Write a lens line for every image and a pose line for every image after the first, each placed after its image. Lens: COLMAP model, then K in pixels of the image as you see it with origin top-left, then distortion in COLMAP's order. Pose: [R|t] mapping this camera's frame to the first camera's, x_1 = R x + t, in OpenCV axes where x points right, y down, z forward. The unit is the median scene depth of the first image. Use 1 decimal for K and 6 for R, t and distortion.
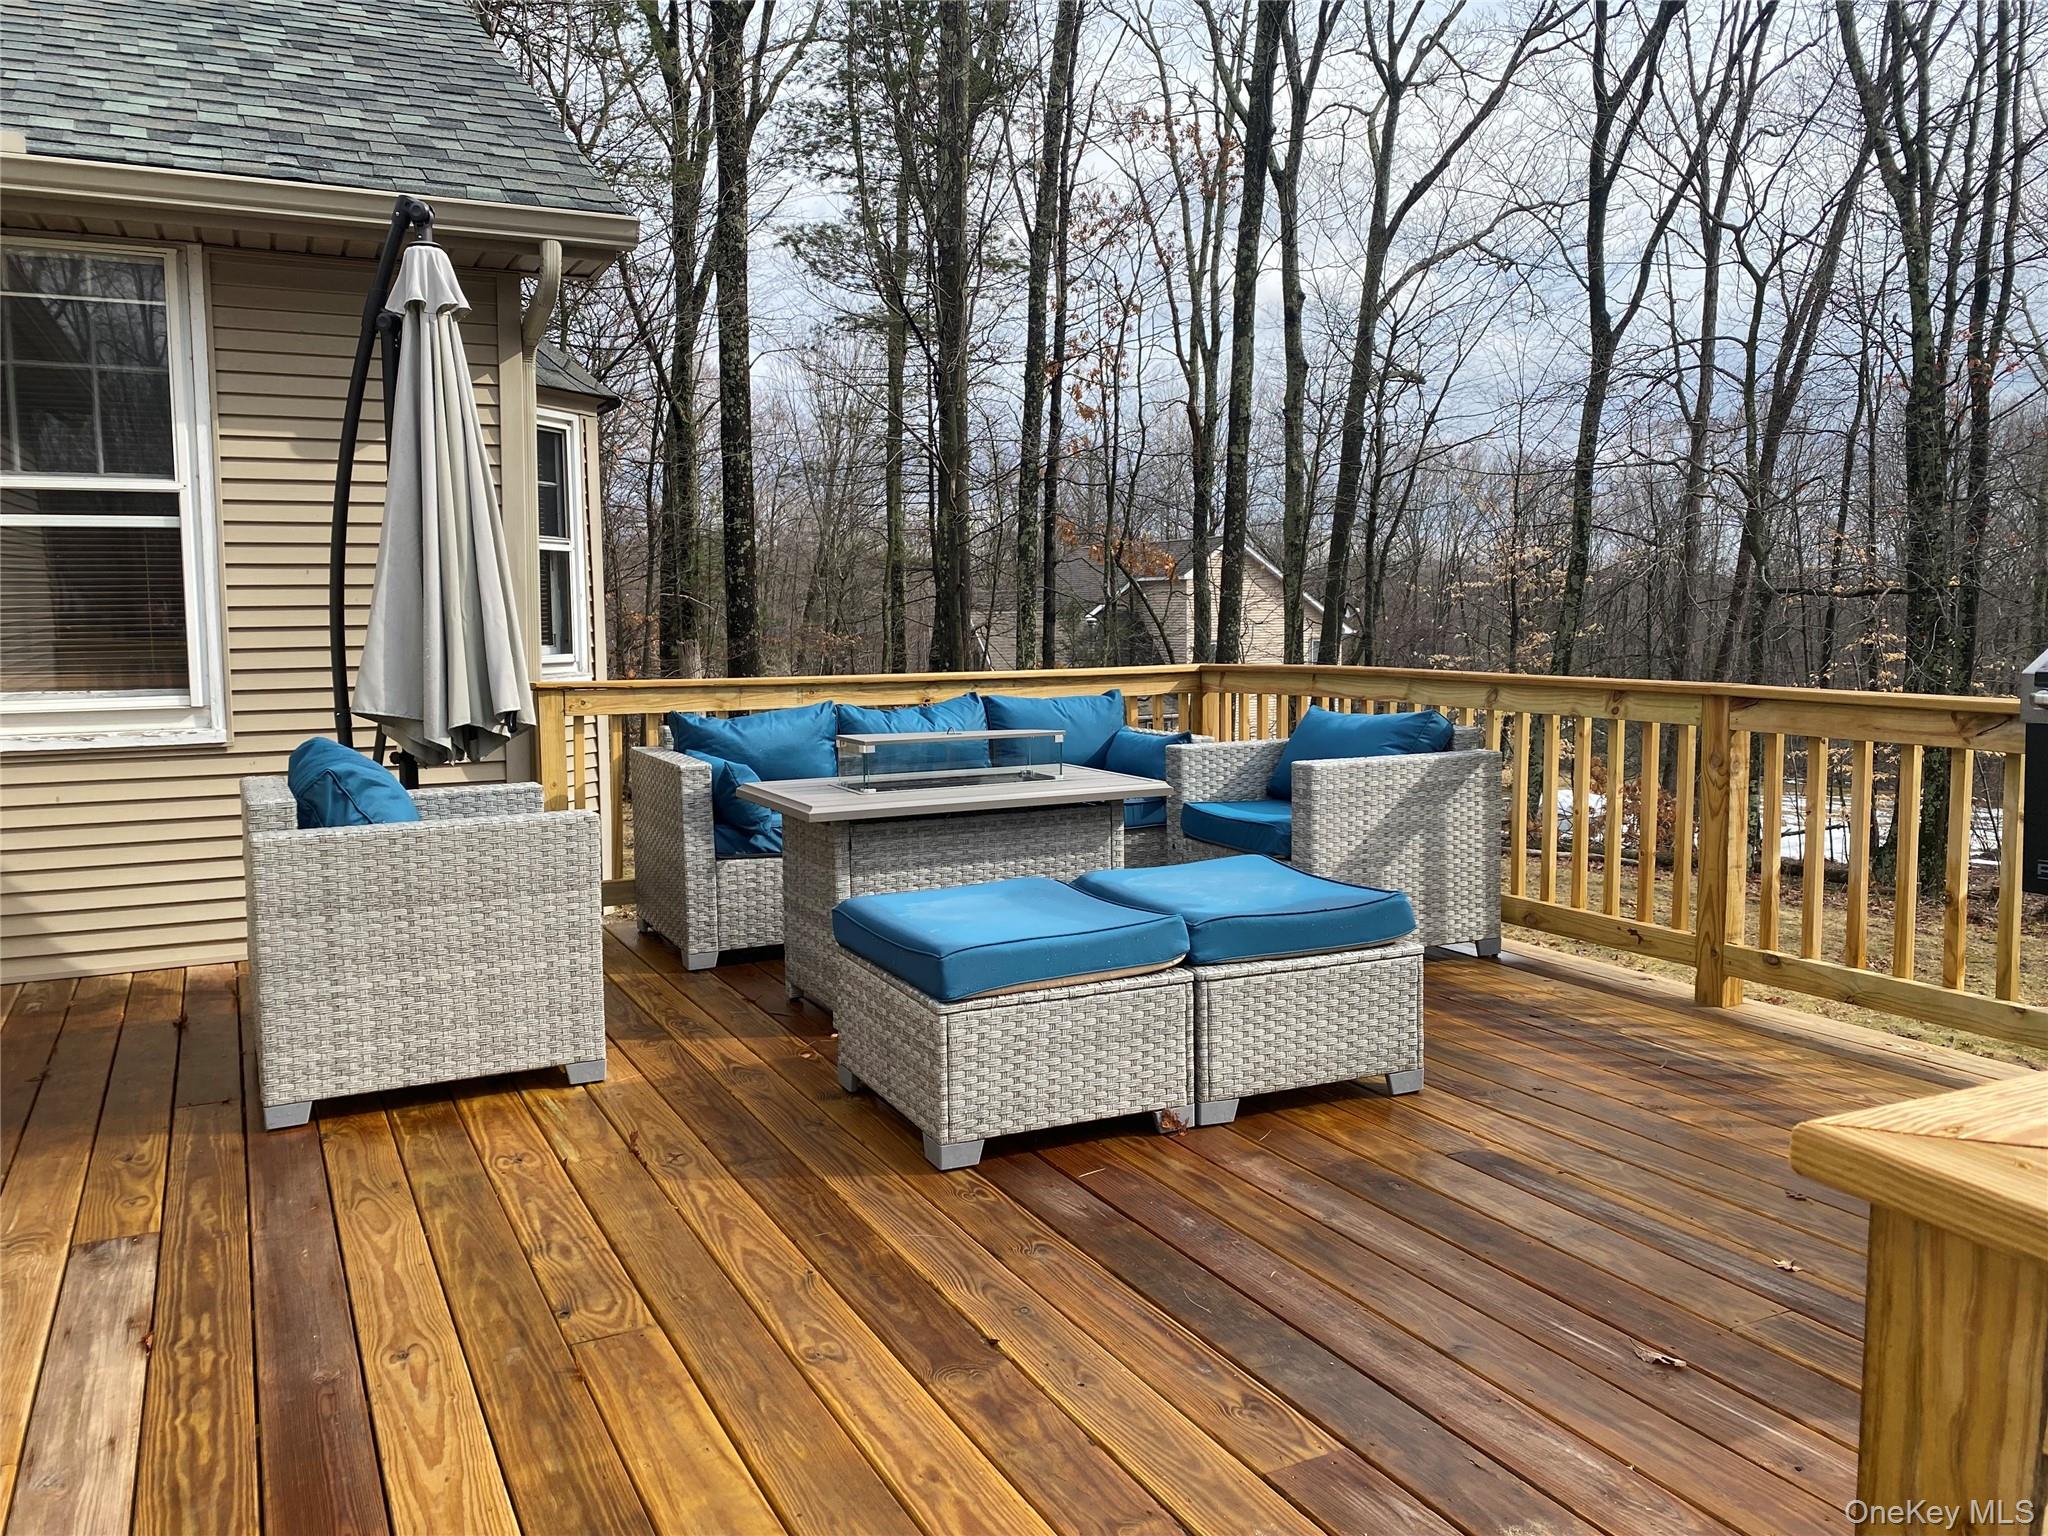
lens RADIAL K [[1562.0, 0, 1024.0], [0, 1562.0, 768.0], [0, 0, 1]] dist [0.037578, -0.077522]
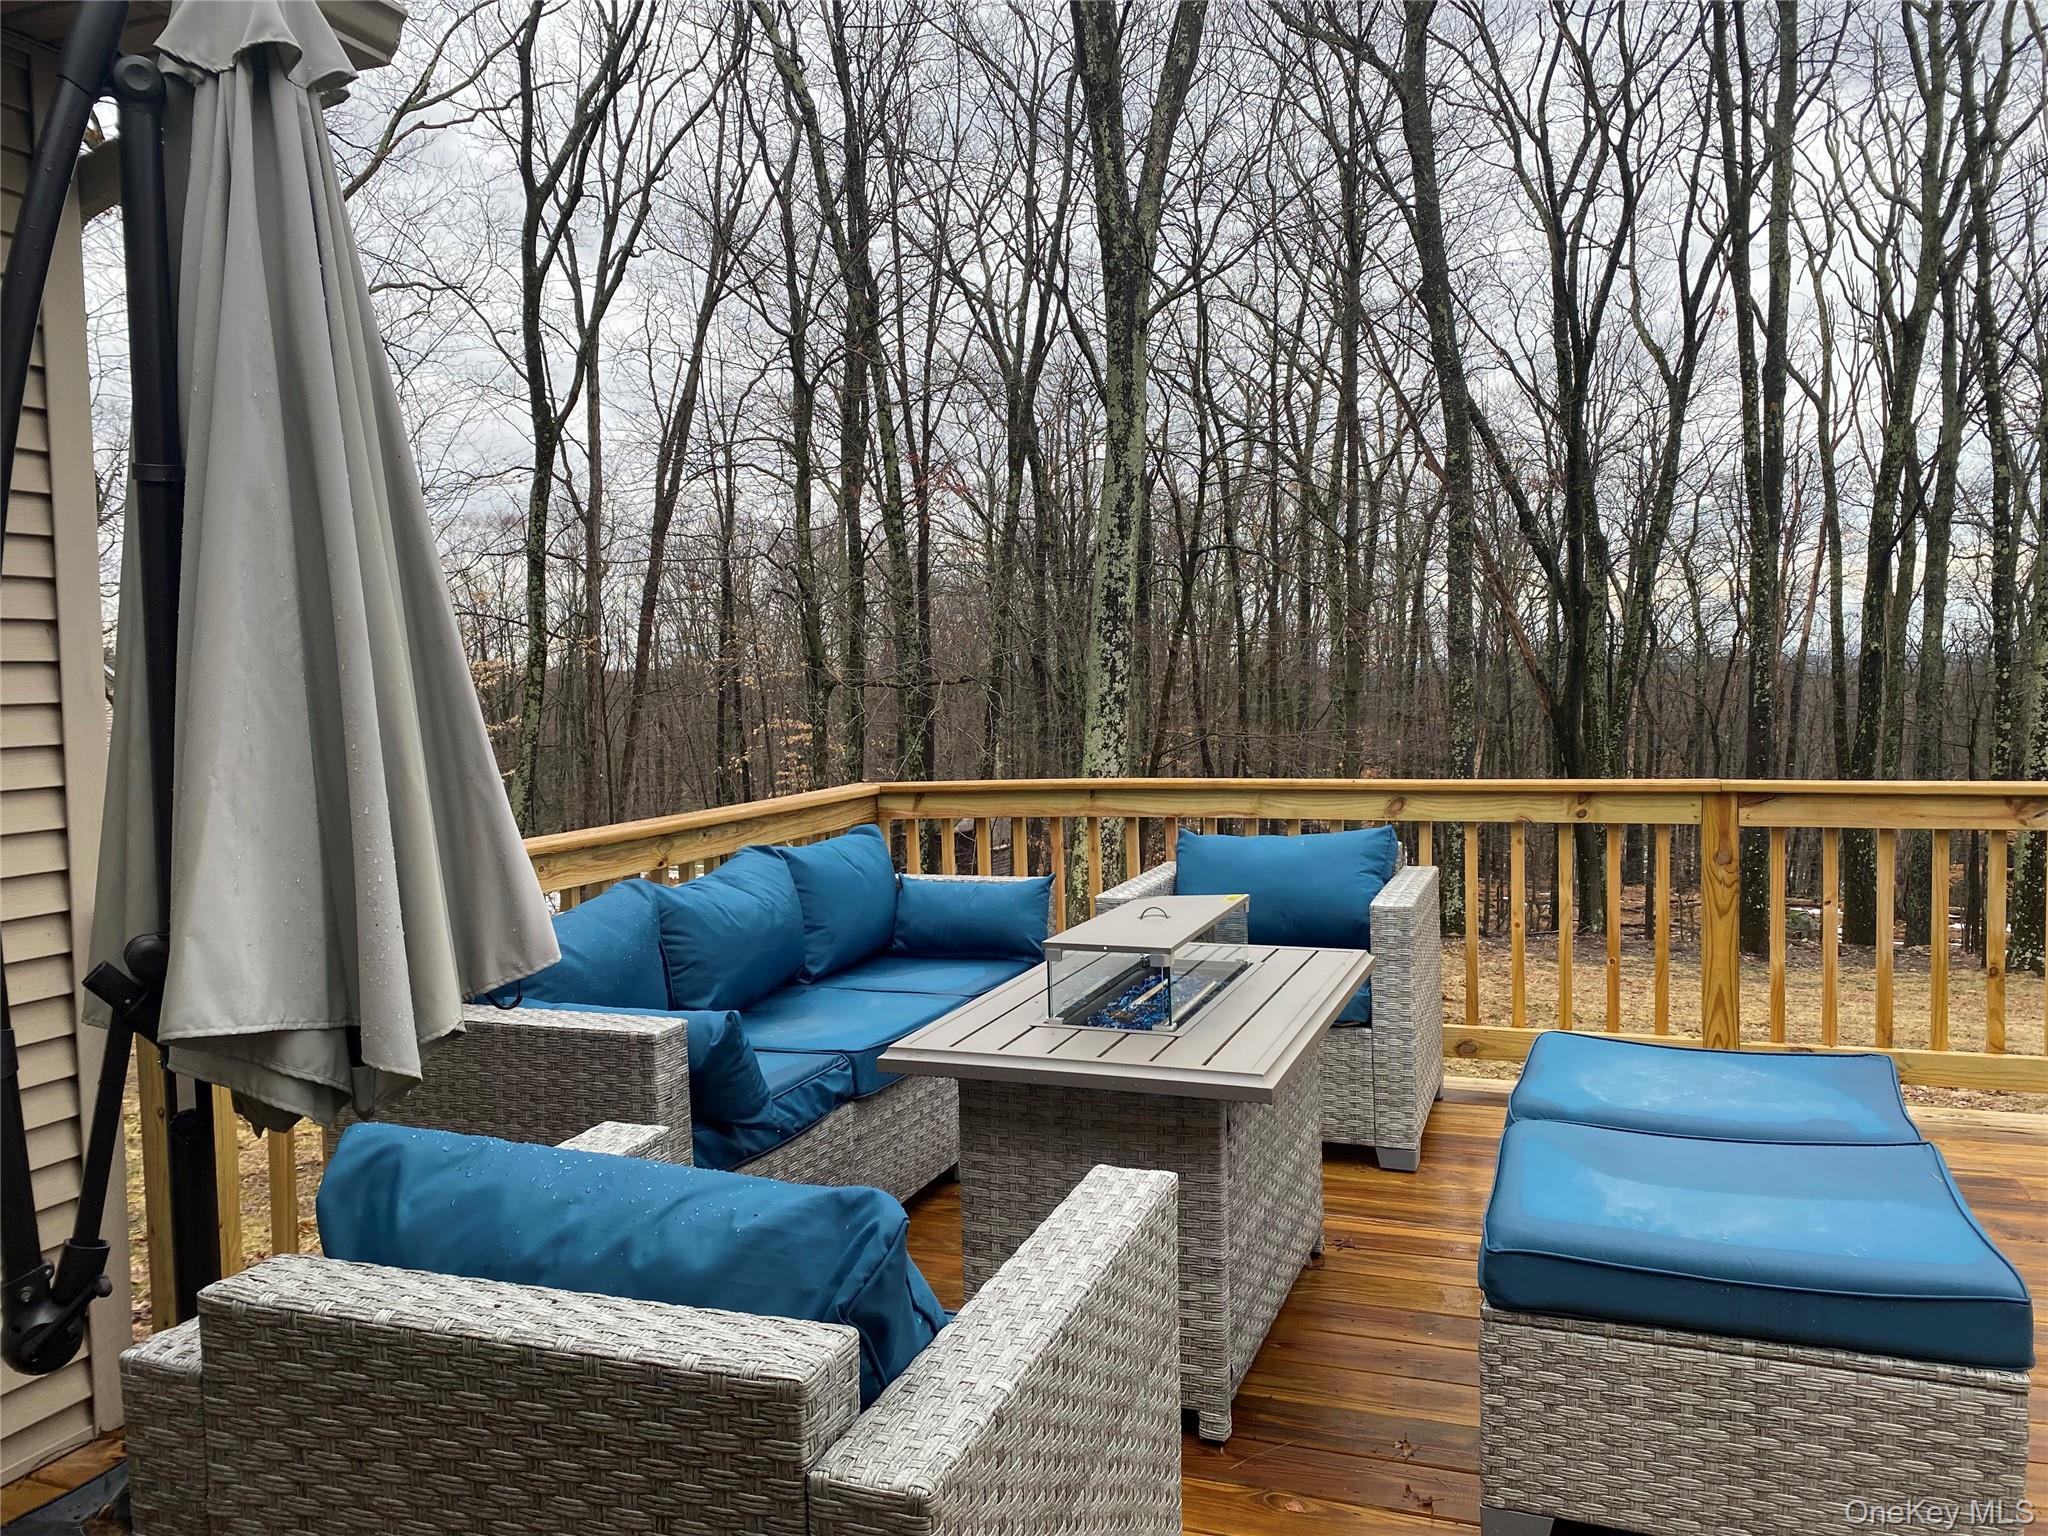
lens RADIAL K [[1562.0, 0, 1024.0], [0, 1562.0, 768.0], [0, 0, 1]] dist [0.037578, -0.077522]
pose [[0.734872, -0.045619, 0.676670, -0.087734], [0.084710, 0.996096, -0.024843, -0.012084], [-0.672895, 0.075577, 0.735867, 0.093578]]
